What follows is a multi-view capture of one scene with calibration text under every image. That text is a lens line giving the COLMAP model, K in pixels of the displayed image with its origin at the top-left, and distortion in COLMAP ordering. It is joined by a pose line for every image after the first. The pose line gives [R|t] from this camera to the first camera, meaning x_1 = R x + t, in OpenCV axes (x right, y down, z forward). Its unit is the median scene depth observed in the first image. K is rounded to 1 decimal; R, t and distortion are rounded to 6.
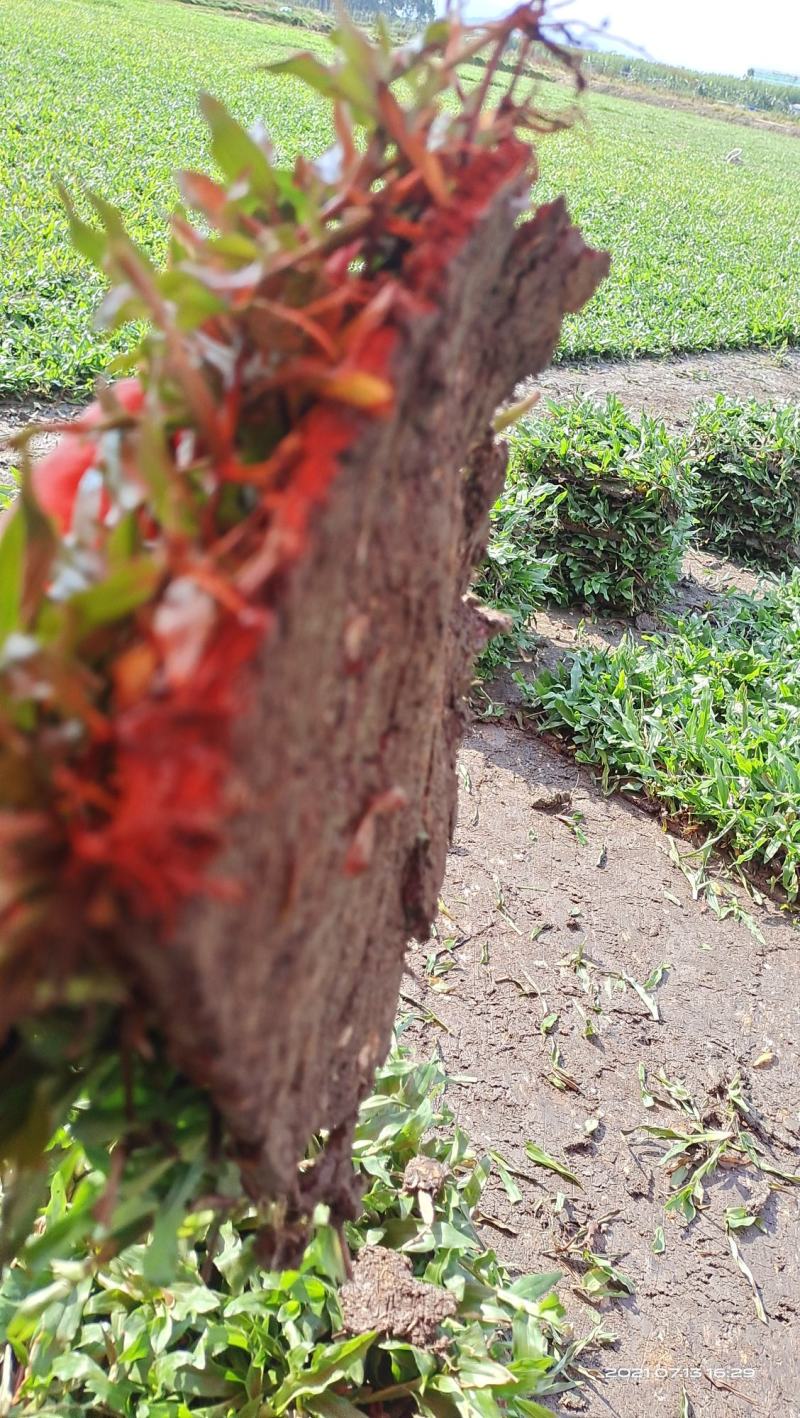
lens RADIAL K [[1021.5, 0, 400.0], [0, 1021.5, 709.0], [0, 0, 1]] dist [0.071531, -0.130850]
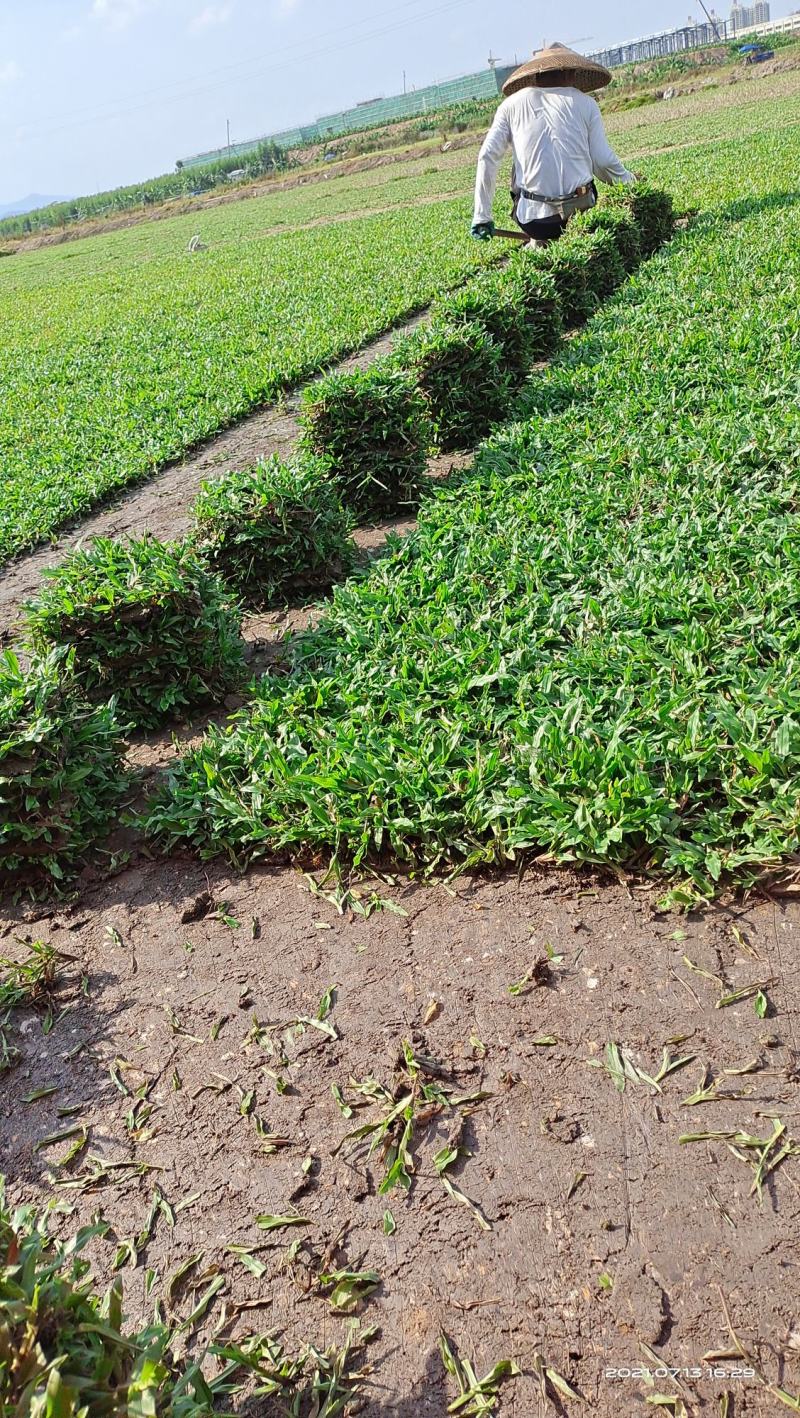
lens RADIAL K [[1021.5, 0, 400.0], [0, 1021.5, 709.0], [0, 0, 1]] dist [0.071531, -0.130850]
pose [[0.826191, -0.520251, 0.216209, 0.244788], [0.536974, 0.843292, -0.022754, 0.066027], [-0.170490, 0.134898, 0.976082, -0.123041]]
